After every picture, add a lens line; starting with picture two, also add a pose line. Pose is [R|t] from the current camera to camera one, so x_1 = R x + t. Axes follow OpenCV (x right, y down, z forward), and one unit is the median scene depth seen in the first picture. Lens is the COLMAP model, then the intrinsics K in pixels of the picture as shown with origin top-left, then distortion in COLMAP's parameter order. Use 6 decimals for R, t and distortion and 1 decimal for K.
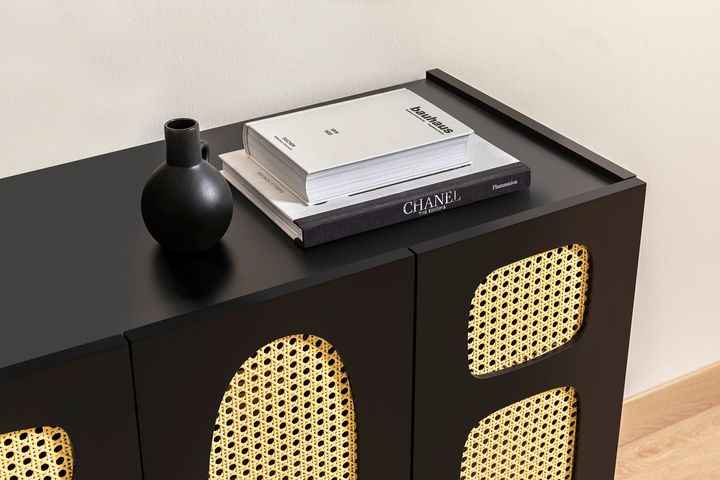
lens RADIAL K [[1350.8, 0, 360.0], [0, 1350.8, 240.0], [0, 0, 1]] dist [-0.069647, -0.047232]
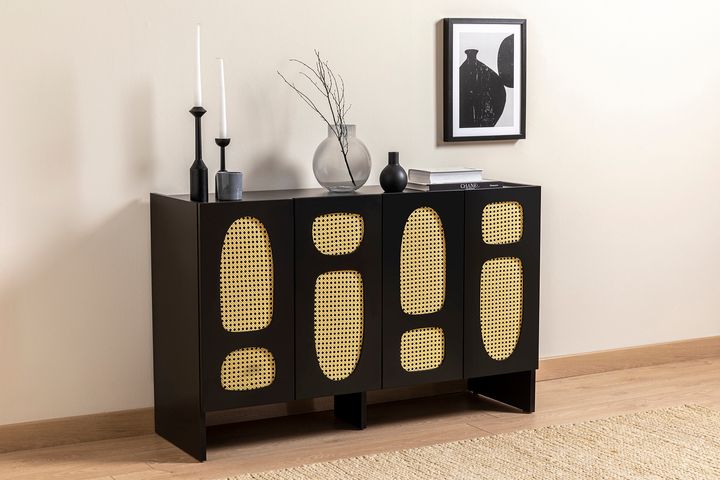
lens RADIAL K [[1350.8, 0, 360.0], [0, 1350.8, 240.0], [0, 0, 1]] dist [-0.069647, -0.047232]
pose [[0.998681, 0.005395, -0.051053, -0.040546], [-0.023259, 0.934092, -0.356273, 1.196956], [0.045766, 0.356990, 0.932986, -1.865460]]
